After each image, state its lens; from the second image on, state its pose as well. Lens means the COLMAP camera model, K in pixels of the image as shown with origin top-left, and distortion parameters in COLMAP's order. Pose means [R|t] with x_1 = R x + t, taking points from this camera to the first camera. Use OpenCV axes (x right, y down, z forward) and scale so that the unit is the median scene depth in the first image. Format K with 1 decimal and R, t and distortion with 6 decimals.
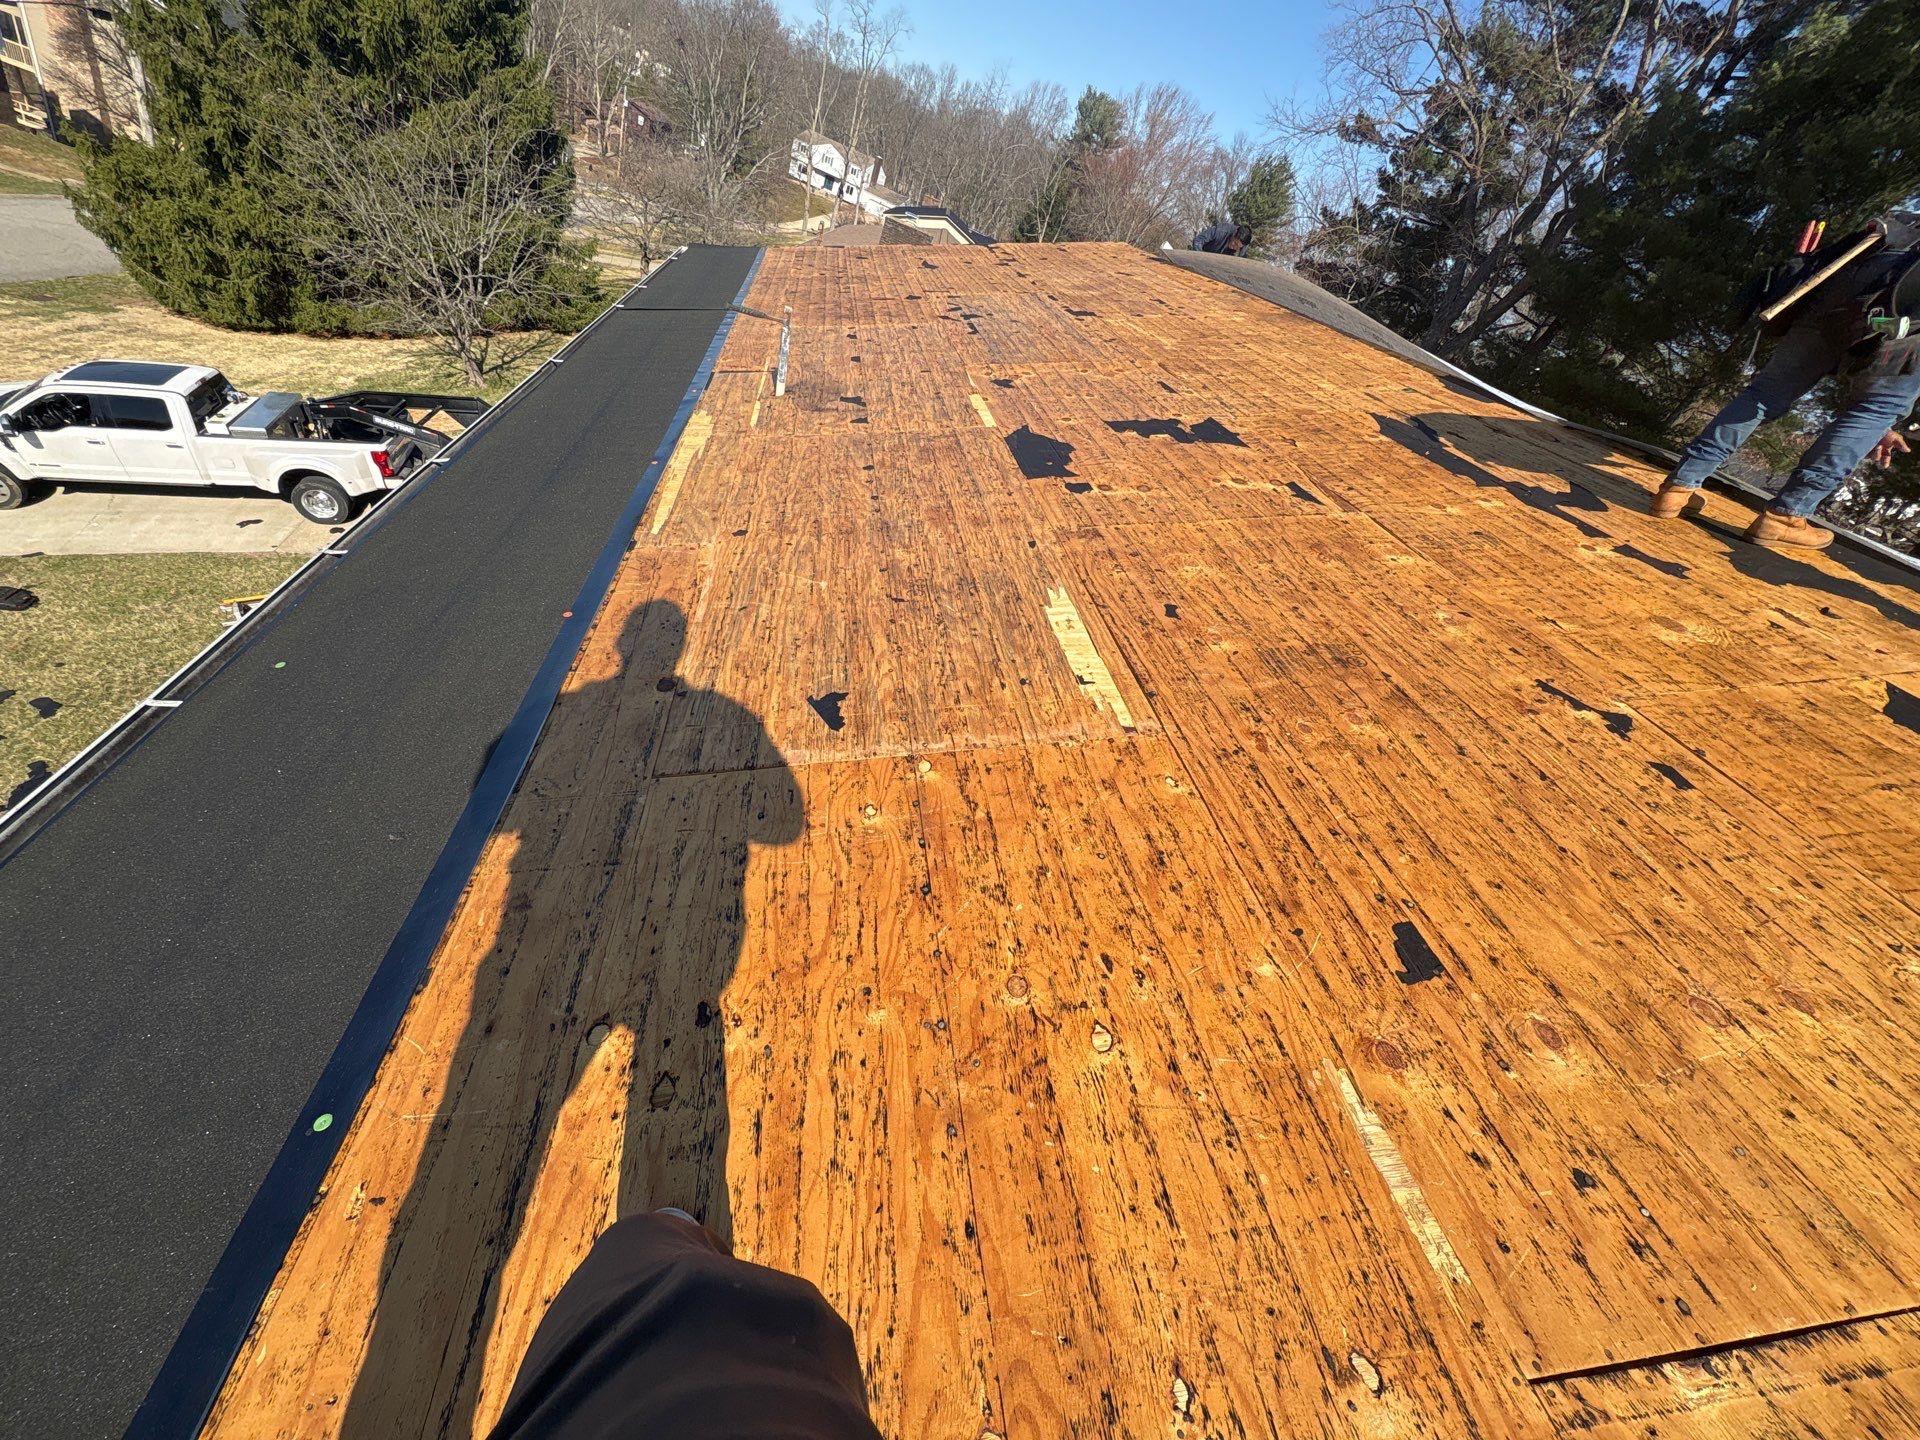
lens RADIAL K [[760.7, 0, 953.2], [0, 760.7, 718.5], [0, 0, 1]] dist [-0.000567, 0.000415]
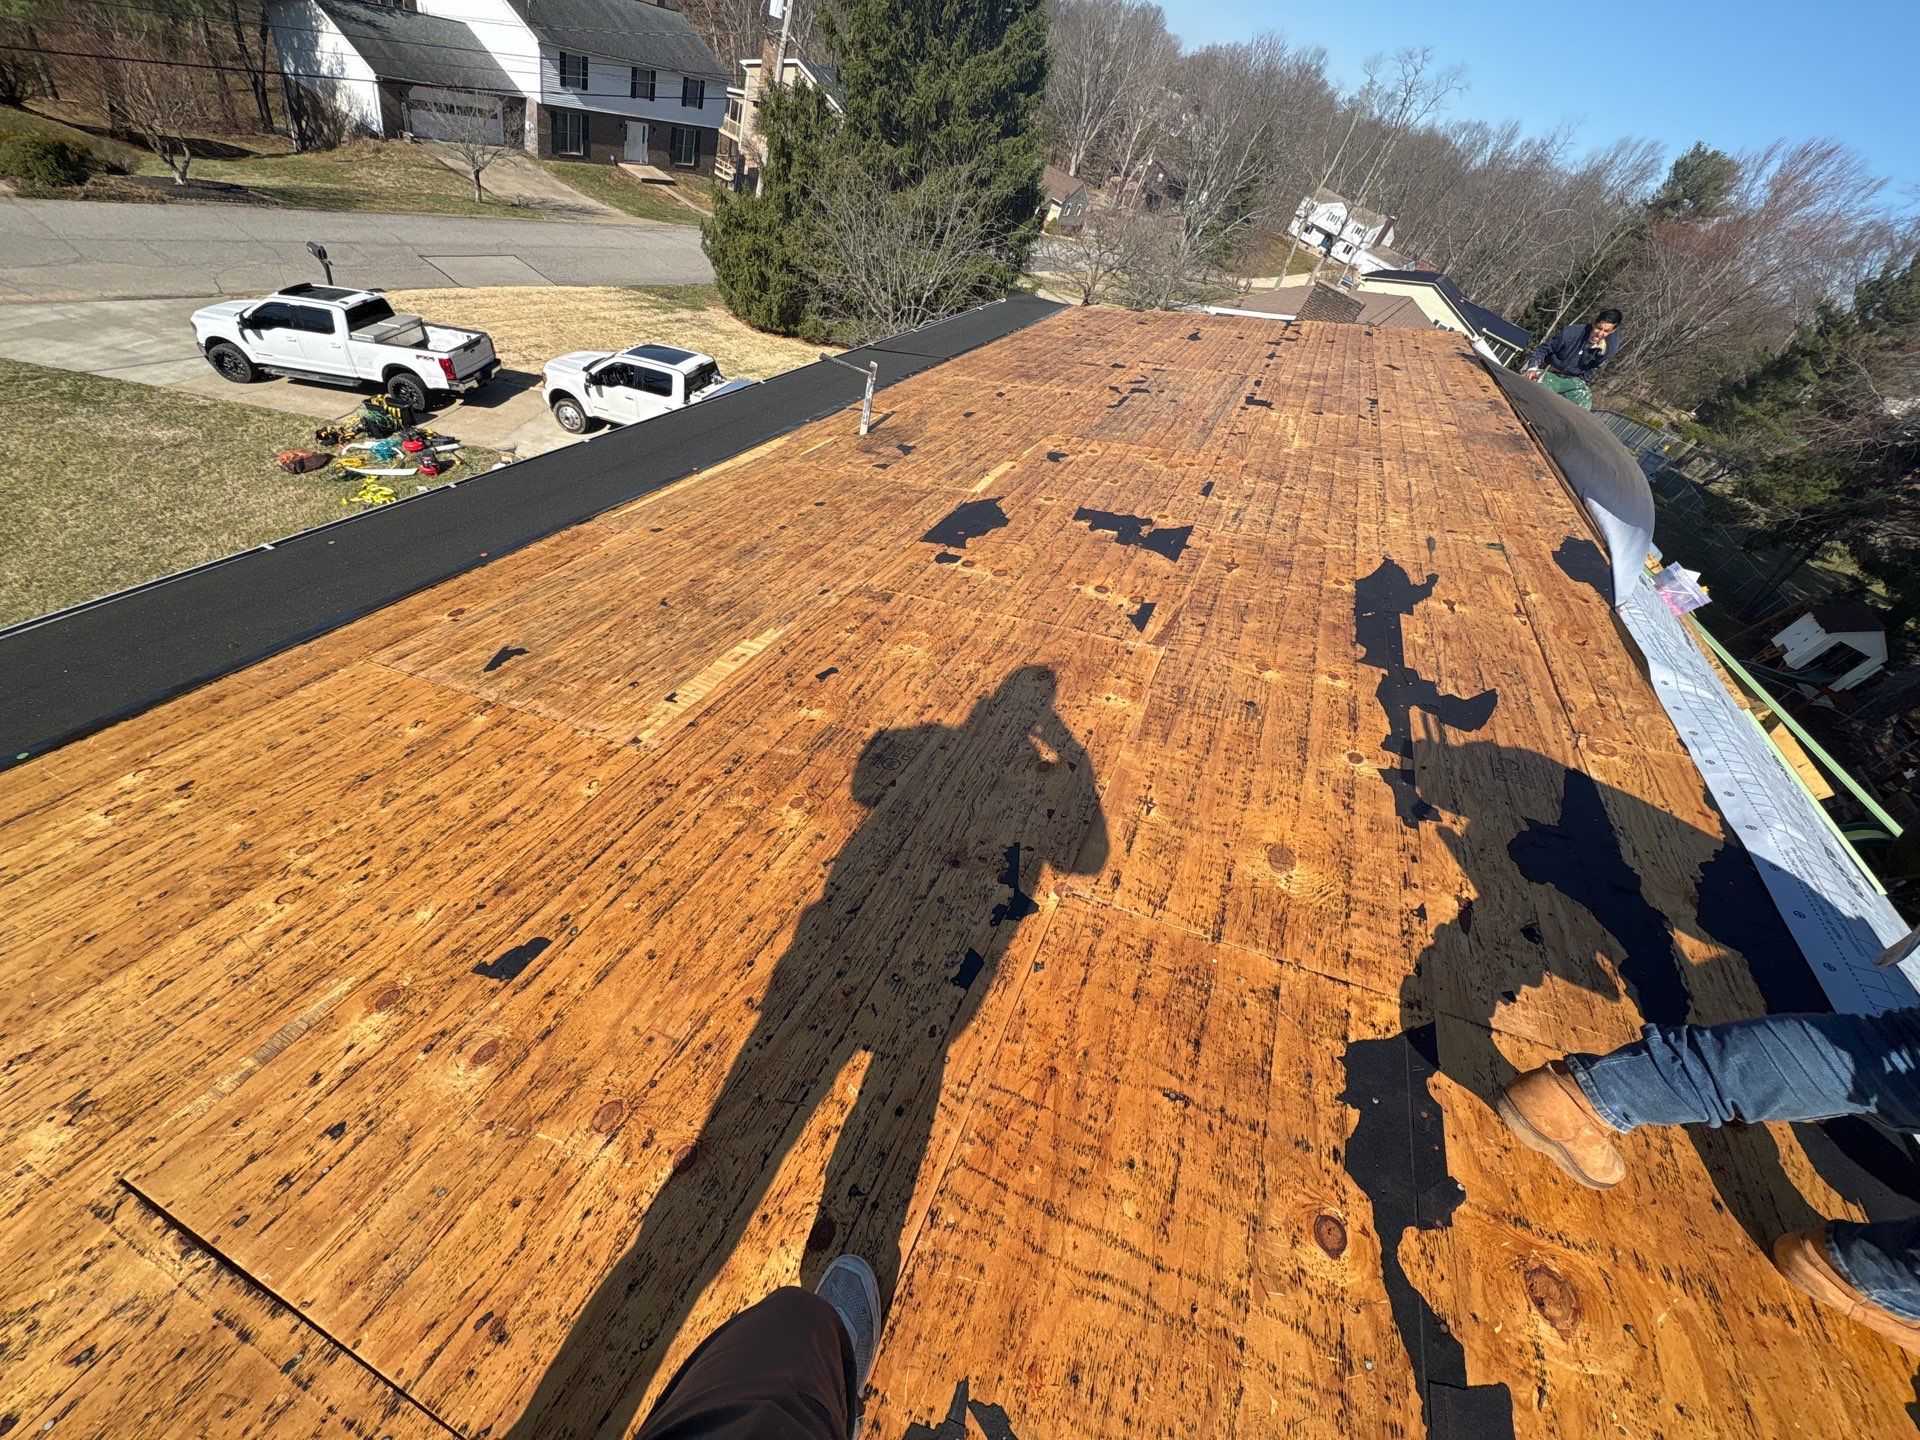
lens RADIAL K [[760.7, 0, 949.9], [0, 760.7, 715.1], [0, 0, 1]] dist [-0.000567, 0.000415]
pose [[0.856078, 0.304189, -0.417852, 0.589727], [-0.325040, 0.945436, 0.022332, -0.108604], [0.401845, 0.116701, 0.908241, 0.064852]]
